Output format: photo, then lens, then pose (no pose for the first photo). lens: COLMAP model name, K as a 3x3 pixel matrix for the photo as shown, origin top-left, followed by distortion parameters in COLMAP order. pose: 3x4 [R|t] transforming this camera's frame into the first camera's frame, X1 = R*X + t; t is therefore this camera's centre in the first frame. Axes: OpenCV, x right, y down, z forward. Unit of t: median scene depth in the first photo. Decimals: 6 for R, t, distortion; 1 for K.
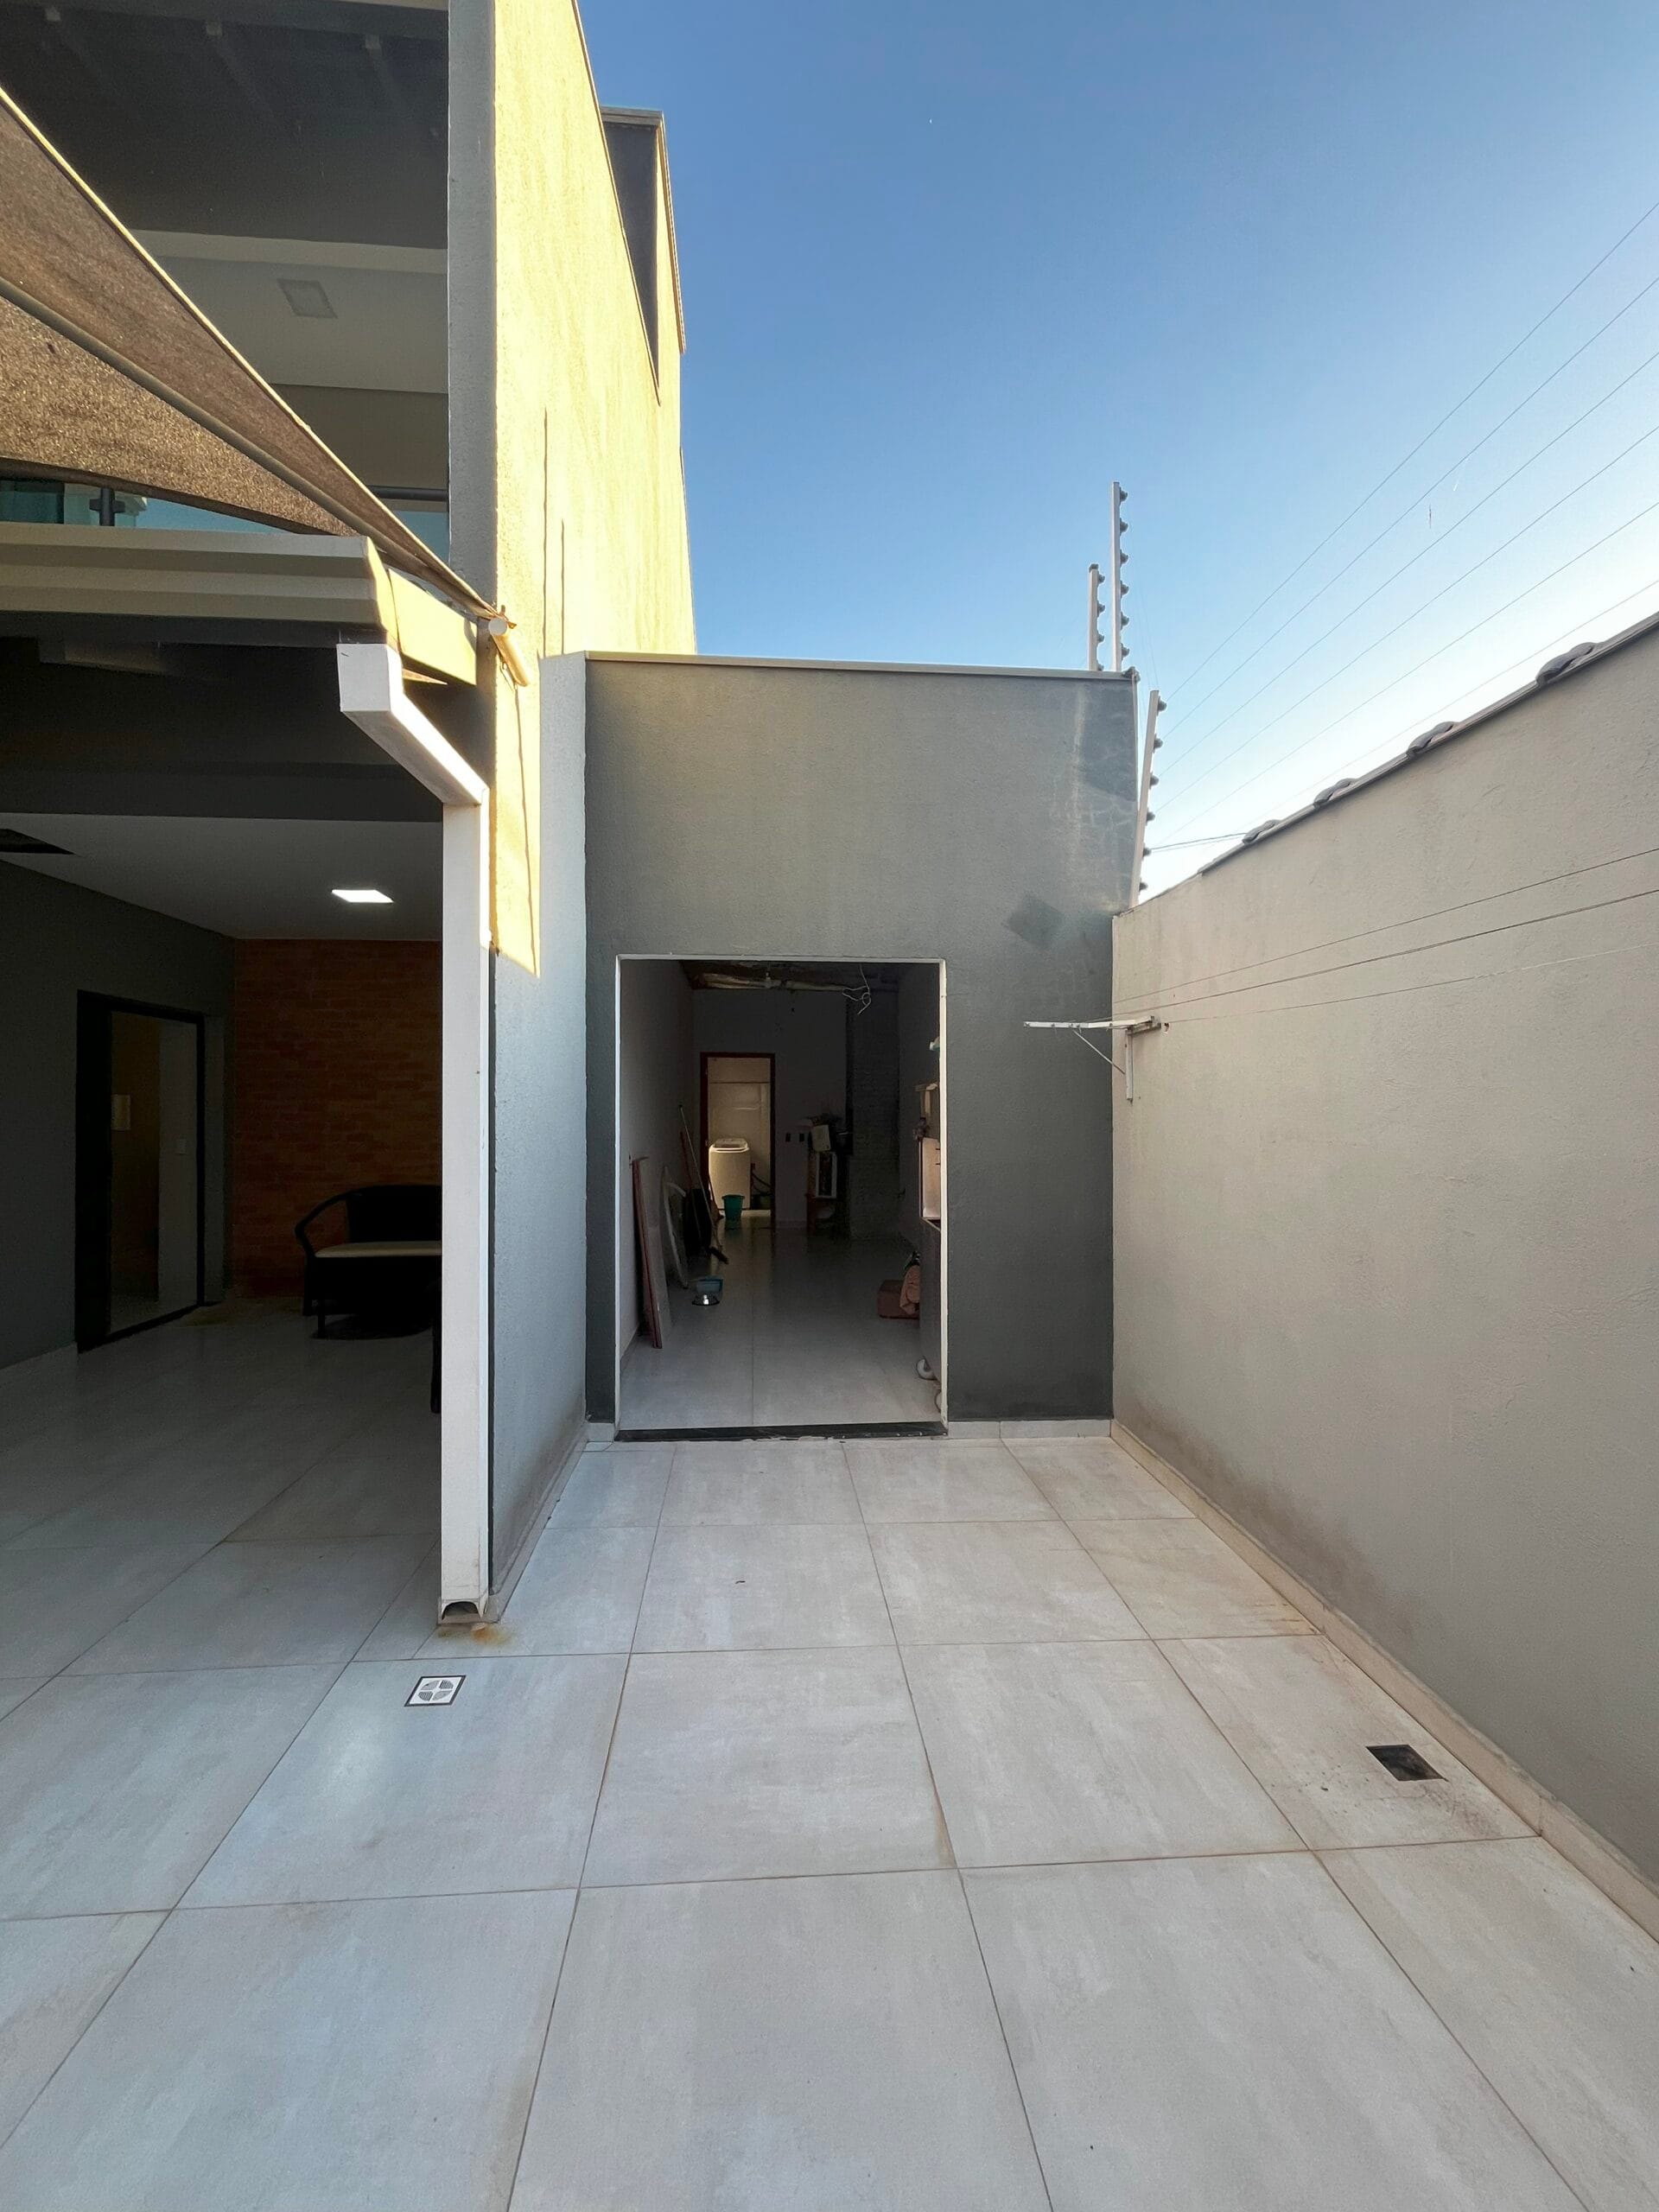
lens RADIAL K [[898.2, 0, 826.2], [0, 898.2, 1104.5], [0, 0, 1]] dist [-0.000197, -0.001063]
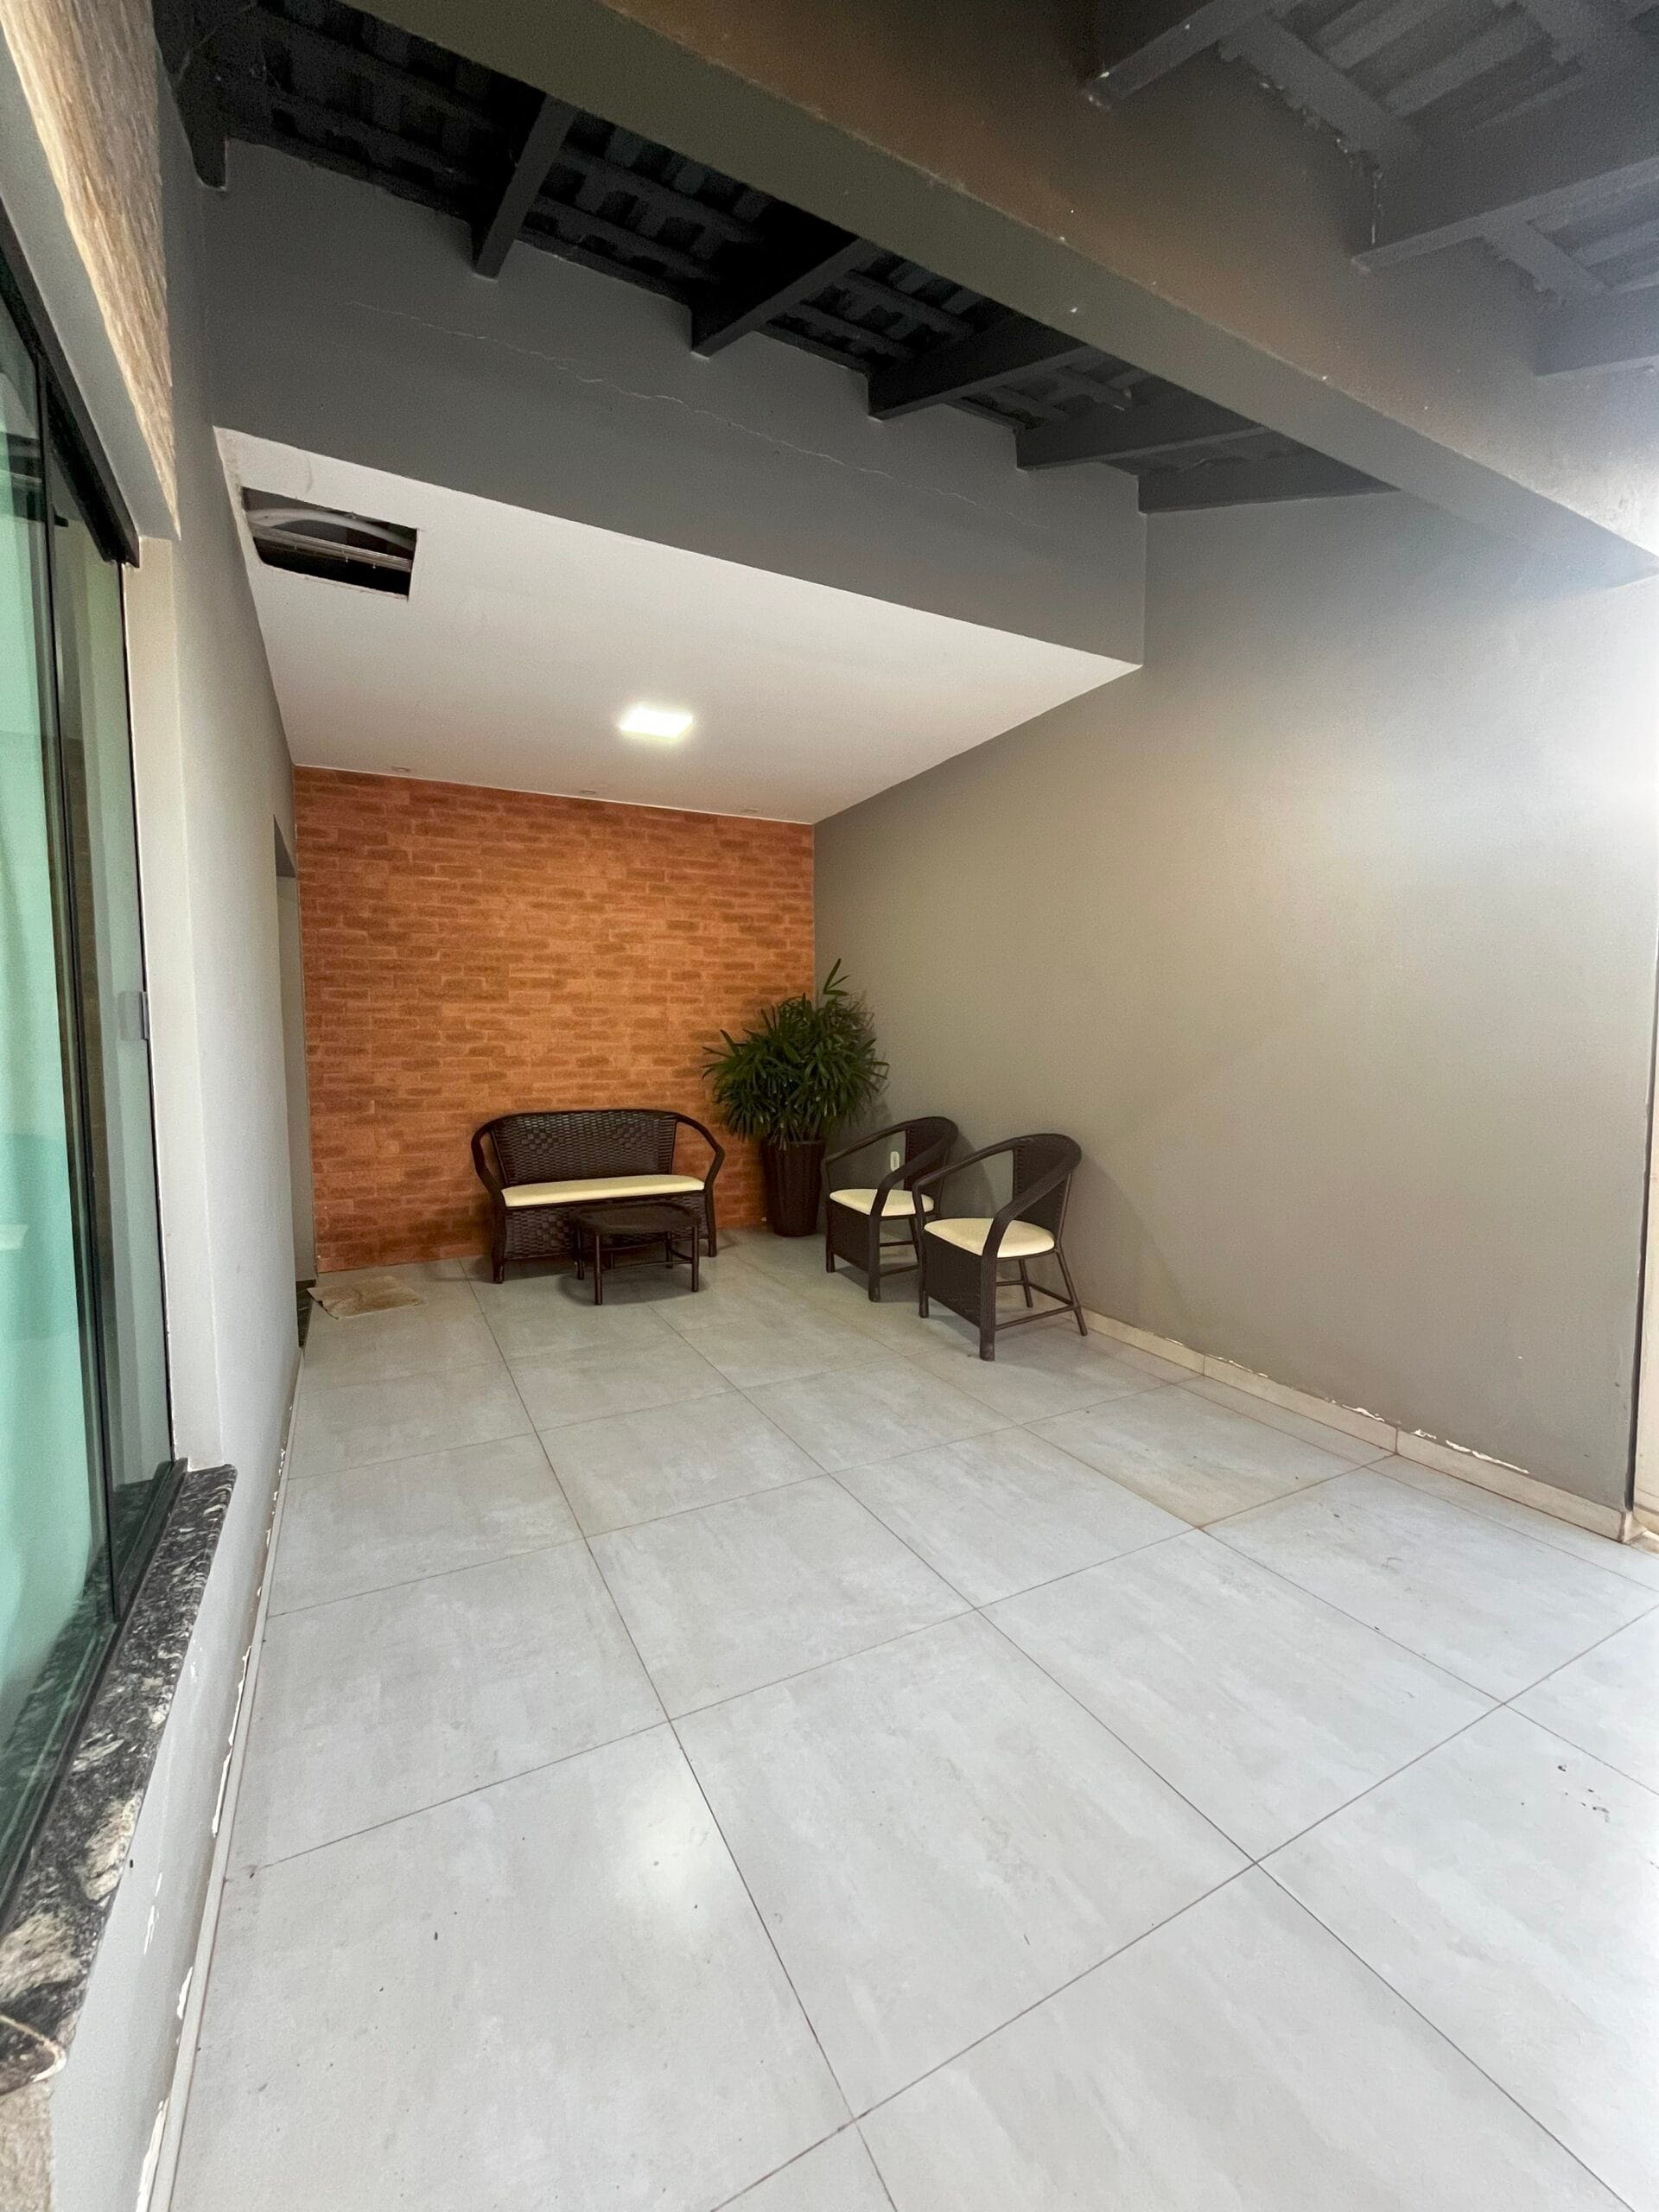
lens RADIAL K [[898.2, 0, 822.0], [0, 898.2, 1104.0], [0, 0, 1]] dist [-0.000197, -0.001063]
pose [[0.922510, -0.030195, 0.384791, -1.000497], [-0.000020, 0.996932, 0.078279, 0.039604], [-0.385974, -0.072221, 0.919678, 0.333710]]
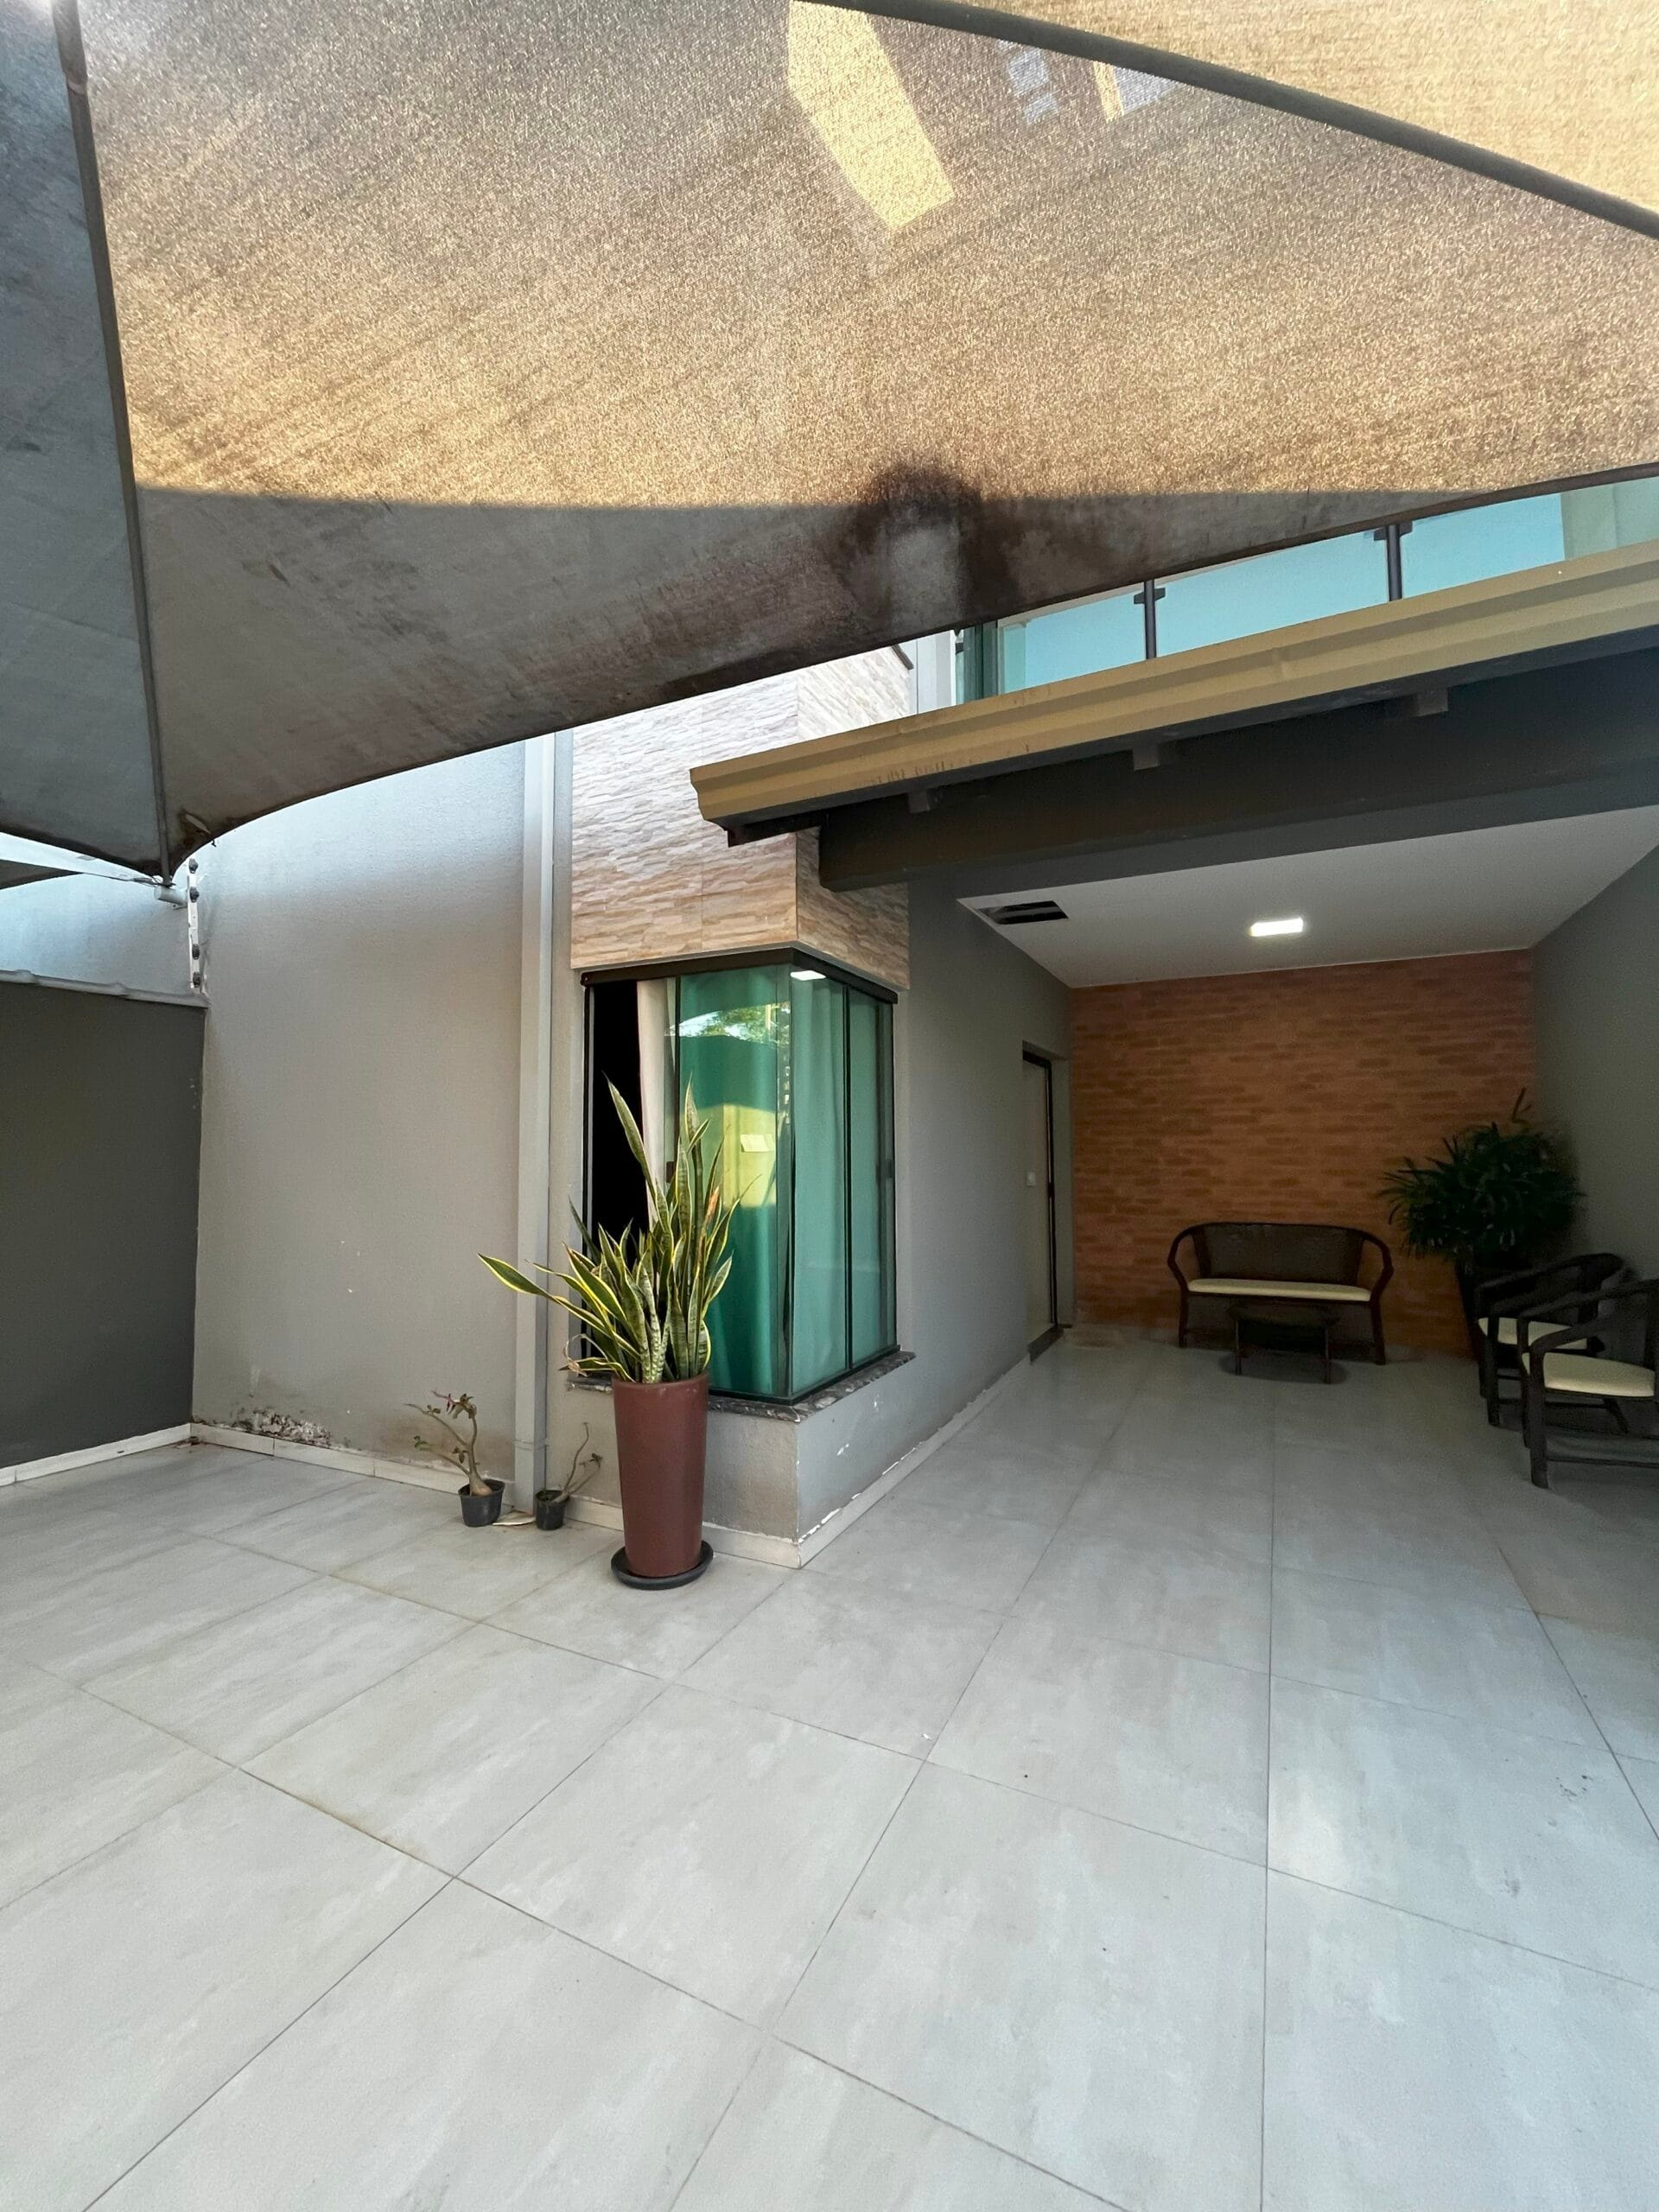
lens RADIAL K [[898.2, 0, 828.4], [0, 898.2, 1101.6], [0, 0, 1]] dist [-0.000197, -0.001063]
pose [[0.853804, -0.031887, -0.519618, -0.625897], [0.008481, 0.998842, -0.047359, 0.003015], [0.520526, 0.036029, 0.853085, -0.135452]]
